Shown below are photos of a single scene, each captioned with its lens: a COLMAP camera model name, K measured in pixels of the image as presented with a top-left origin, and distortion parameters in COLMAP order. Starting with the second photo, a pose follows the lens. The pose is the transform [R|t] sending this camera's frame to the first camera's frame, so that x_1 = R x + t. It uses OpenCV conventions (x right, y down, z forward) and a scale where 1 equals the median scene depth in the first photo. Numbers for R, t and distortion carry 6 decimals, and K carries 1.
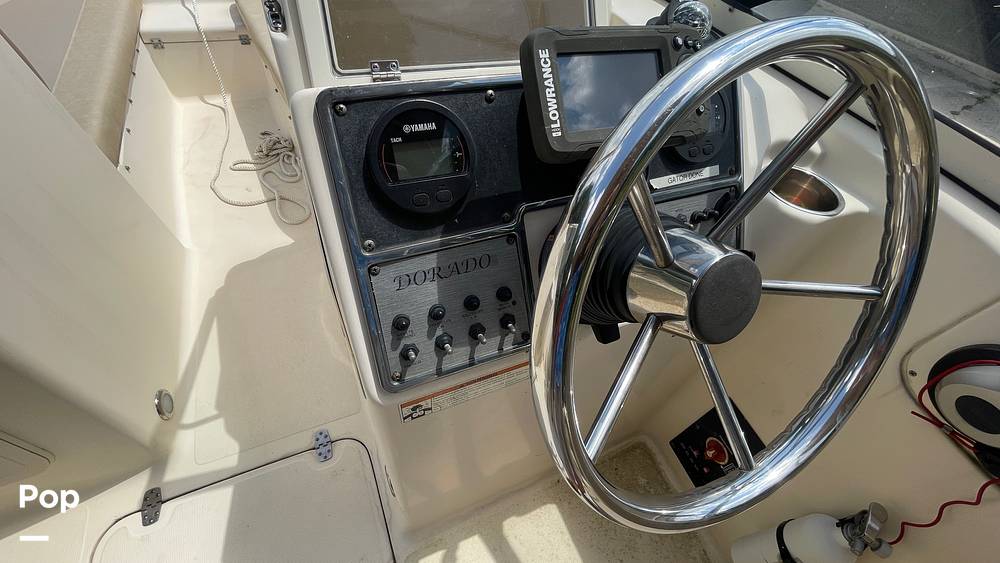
lens RADIAL K [[401.5, 0, 500.0], [0, 401.5, 281.5], [0, 0, 1]] dist [-0.000197, -0.000095]
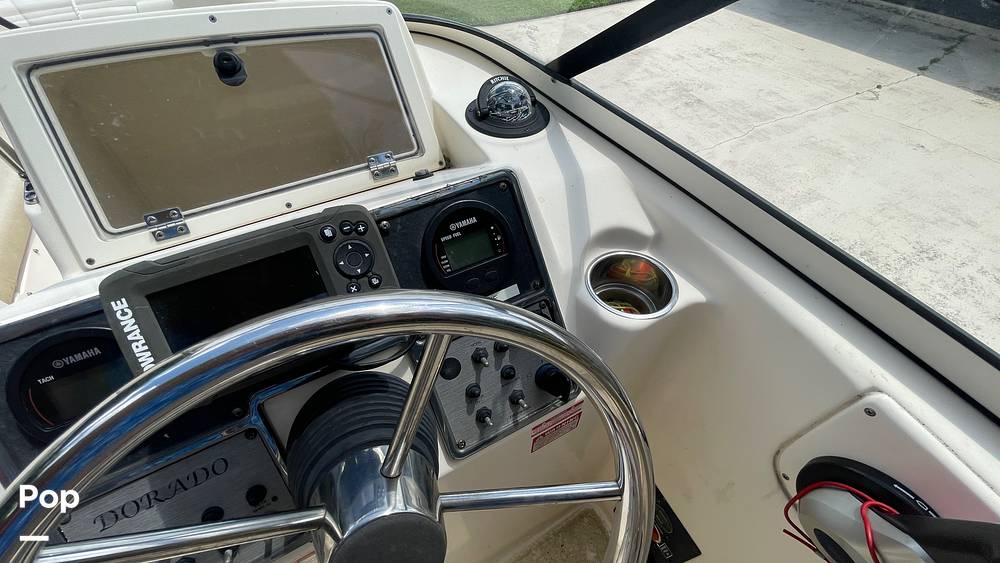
lens RADIAL K [[401.5, 0, 500.0], [0, 401.5, 281.5], [0, 0, 1]] dist [-0.000197, -0.000095]
pose [[0.989104, -0.145906, -0.019613, 0.579283], [0.145377, 0.989031, -0.026124, -0.305251], [0.023209, 0.022988, 0.999466, 0.120668]]
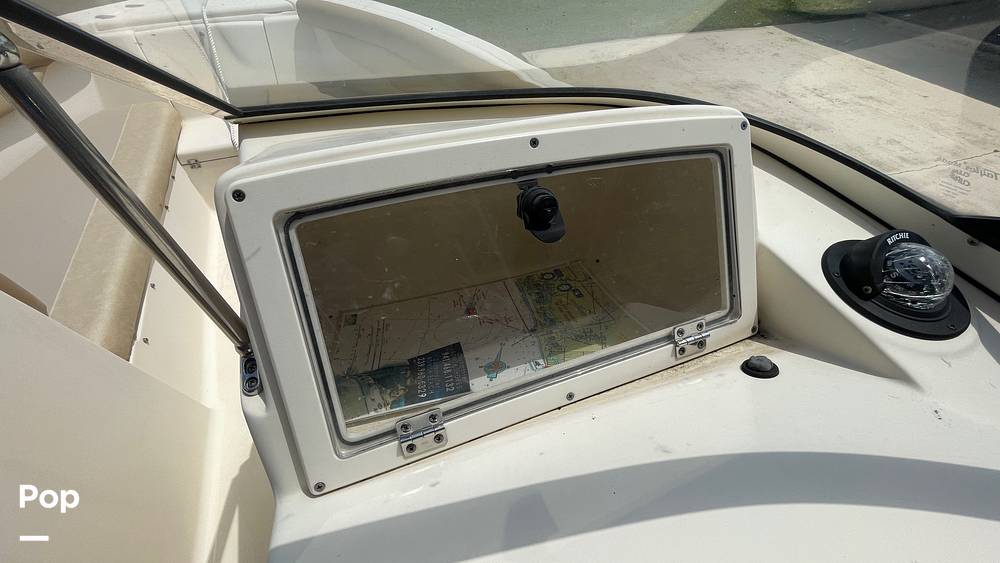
lens RADIAL K [[395.9, 0, 500.0], [0, 395.9, 281.5], [0, 0, 1]] dist [0.002491, 0.000215]
pose [[0.994504, -0.037166, -0.097880, -0.113840], [0.032683, 0.998360, -0.047009, -0.874078], [0.099466, 0.043551, 0.994087, 0.473918]]
